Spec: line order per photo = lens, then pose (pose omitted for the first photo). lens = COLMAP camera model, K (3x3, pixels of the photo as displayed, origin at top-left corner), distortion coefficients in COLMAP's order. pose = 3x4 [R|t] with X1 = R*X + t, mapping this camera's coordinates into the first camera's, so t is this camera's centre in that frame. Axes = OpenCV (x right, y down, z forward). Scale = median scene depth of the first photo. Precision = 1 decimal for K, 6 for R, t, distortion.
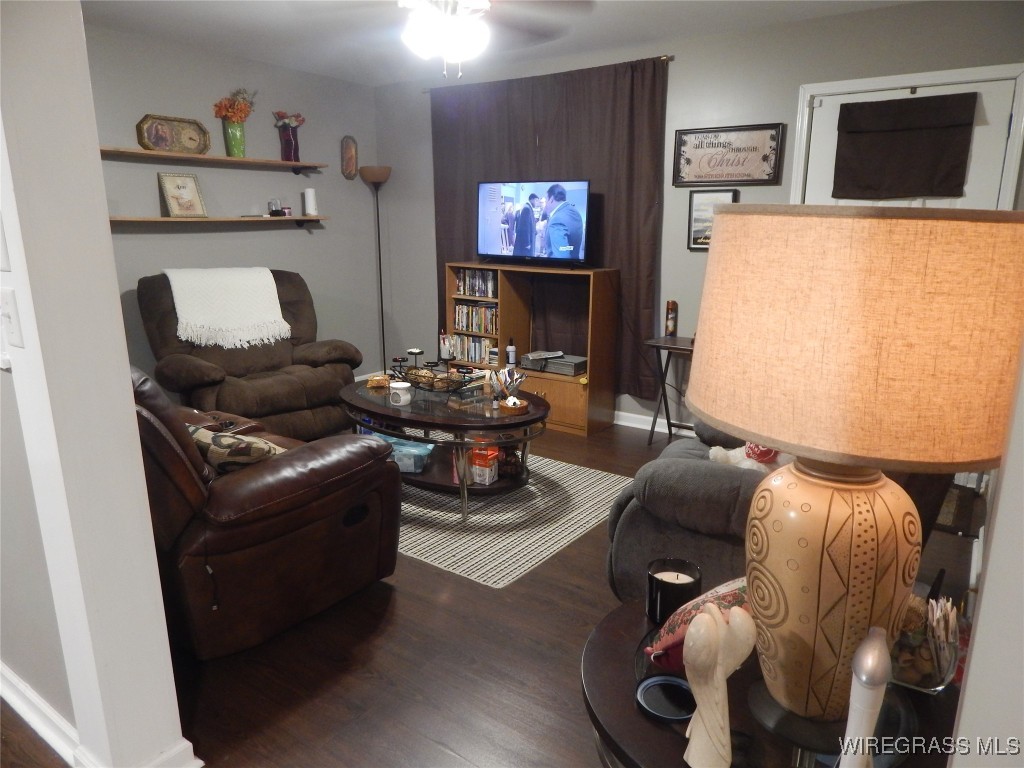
lens RADIAL K [[687.1, 0, 518.2], [0, 687.1, 382.1], [0, 0, 1]] dist [0.009370, -0.011938]
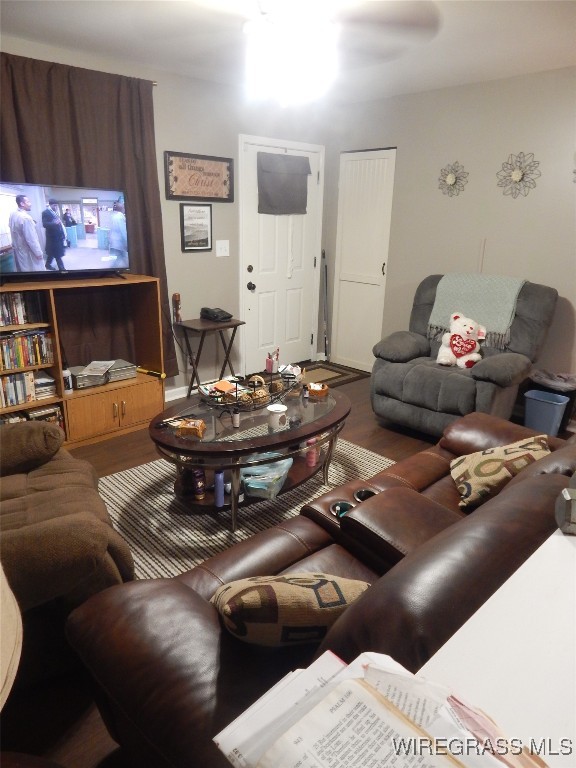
lens RADIAL K [[515.3, 0, 282.9], [0, 515.3, 391.7], [0, 0, 1]] dist [0.009370, -0.011938]
pose [[0.193906, -0.322382, 0.926537, -0.698550], [0.207768, 0.936533, 0.282378, -0.185167], [-0.958766, 0.137750, 0.248580, 0.638608]]
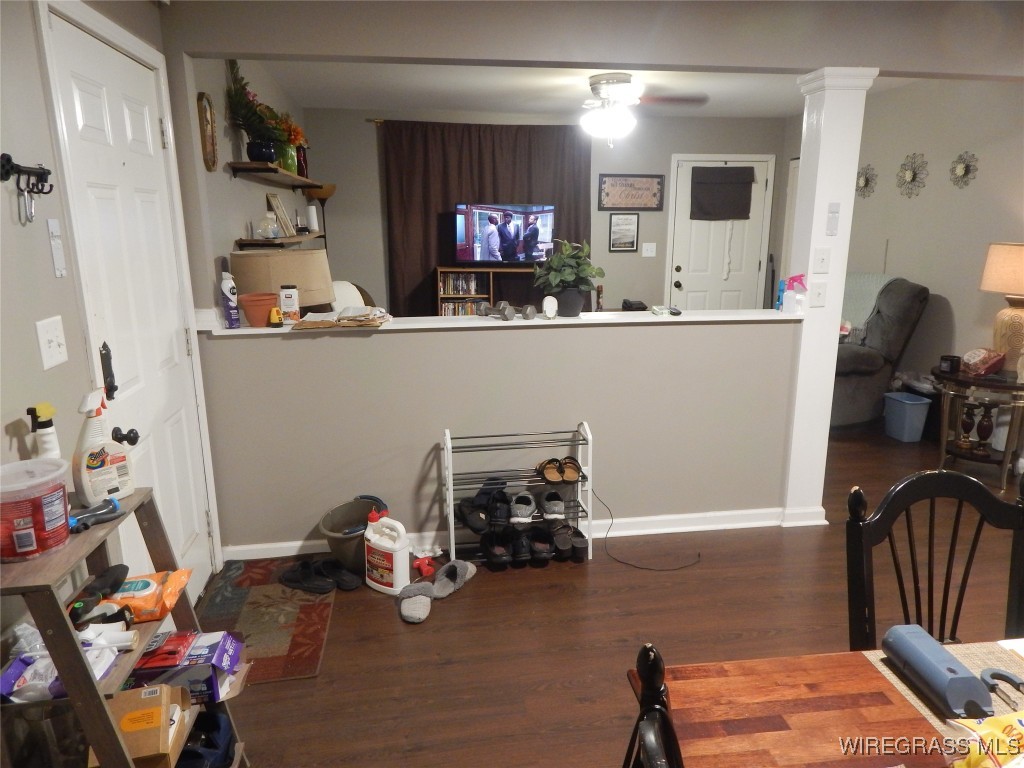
lens RADIAL K [[687.1, 0, 504.7], [0, 687.1, 383.4], [0, 0, 1]] dist [0.009370, -0.011938]
pose [[0.732753, -0.160573, 0.661279, -1.018903], [0.161821, 0.985002, 0.059869, -0.031601], [-0.660975, 0.063140, 0.747747, 0.019762]]
